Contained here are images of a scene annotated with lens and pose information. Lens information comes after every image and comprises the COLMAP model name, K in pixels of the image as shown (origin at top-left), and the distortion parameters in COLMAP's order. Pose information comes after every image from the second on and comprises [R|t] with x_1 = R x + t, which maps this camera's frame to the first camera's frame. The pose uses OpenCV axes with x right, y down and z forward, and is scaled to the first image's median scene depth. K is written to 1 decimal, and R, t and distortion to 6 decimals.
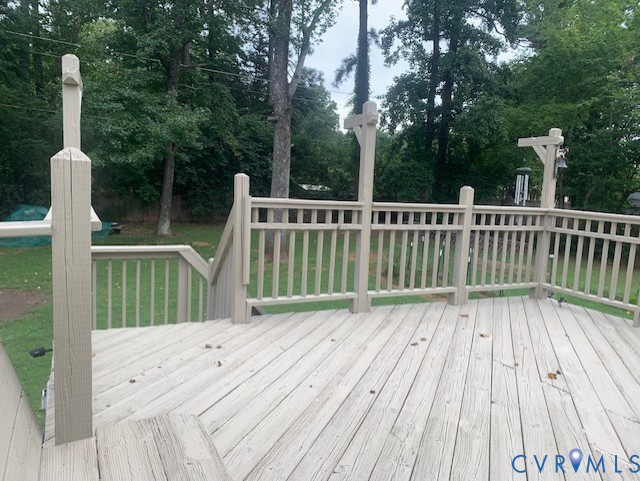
lens RADIAL K [[477.9, 0, 320.3], [0, 477.9, 241.8], [0, 0, 1]] dist [0.001921, -0.014767]
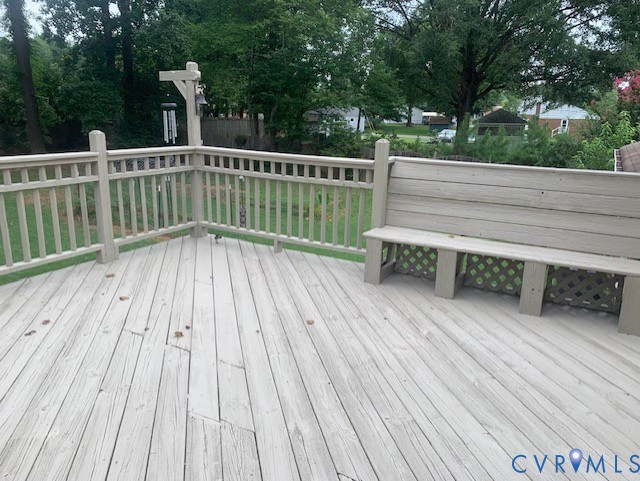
lens RADIAL K [[477.9, 0, 322.7], [0, 477.9, 239.2], [0, 0, 1]] dist [0.001921, -0.014767]
pose [[0.827143, -0.169605, 0.535788, 0.132883], [0.082604, 0.979710, 0.182606, -0.041291], [-0.555887, -0.106783, 0.824371, 0.015358]]
